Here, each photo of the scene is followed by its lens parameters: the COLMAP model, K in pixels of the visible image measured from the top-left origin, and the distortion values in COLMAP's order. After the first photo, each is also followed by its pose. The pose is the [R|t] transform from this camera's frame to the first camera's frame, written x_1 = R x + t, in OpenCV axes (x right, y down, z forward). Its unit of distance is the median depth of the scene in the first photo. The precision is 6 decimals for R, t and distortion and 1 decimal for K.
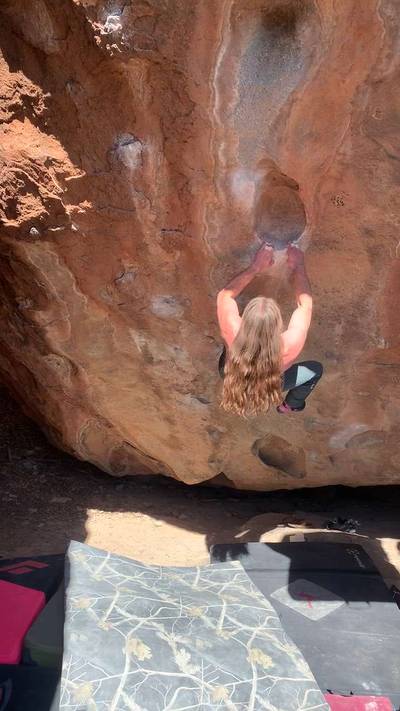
lens RADIAL K [[622.4, 0, 200.0], [0, 622.4, 355.5], [0, 0, 1]] dist [0.102952, -0.201696]
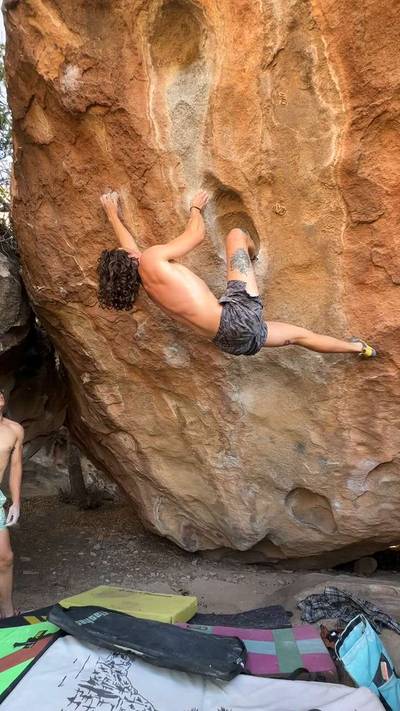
lens RADIAL K [[331.4, 0, 200.0], [0, 331.4, 355.5], [0, 0, 1]] dist [-0.001677, -0.000155]
pose [[0.973048, -0.150633, -0.174604, 0.133953], [0.061651, 0.899539, -0.432468, 0.261010], [0.222207, 0.410048, 0.884582, 0.493647]]
